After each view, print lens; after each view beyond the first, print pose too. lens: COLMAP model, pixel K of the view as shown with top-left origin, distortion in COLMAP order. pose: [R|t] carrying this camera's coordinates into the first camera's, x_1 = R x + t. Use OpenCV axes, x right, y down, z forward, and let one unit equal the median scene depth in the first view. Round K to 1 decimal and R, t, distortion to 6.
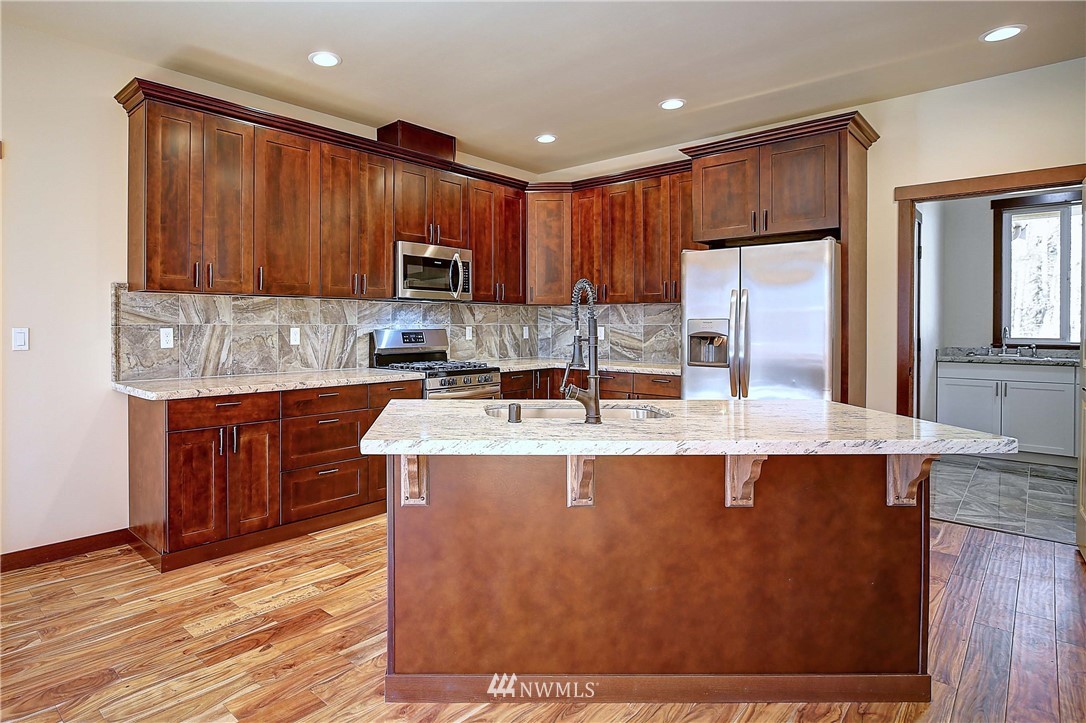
lens RADIAL K [[595.9, 0, 439.1], [0, 595.9, 325.4], [0, 0, 1]] dist [-0.028185, 0.006604]
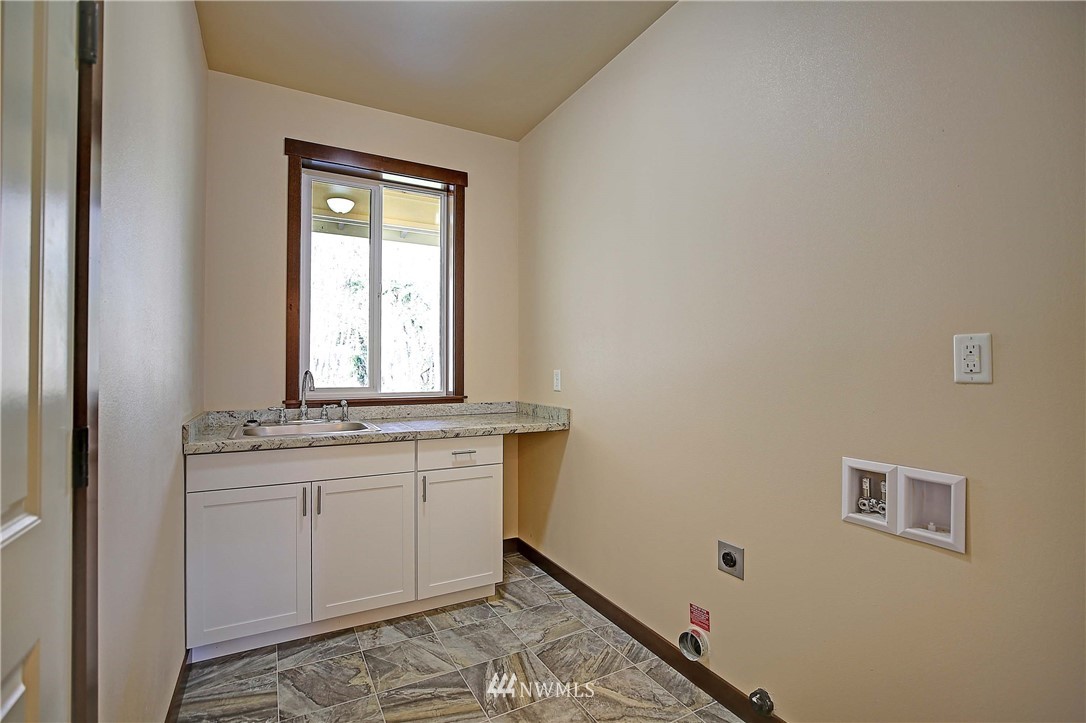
lens RADIAL K [[503.8, 0, 542.9], [0, 503.8, 367.7], [0, 0, 1]] dist [-0.024483, 0.008060]
pose [[0.275379, -0.002078, 0.961334, 0.779857], [0.003819, 0.999992, 0.001068, 0.000342], [-0.961328, 0.003378, 0.275385, 0.885715]]
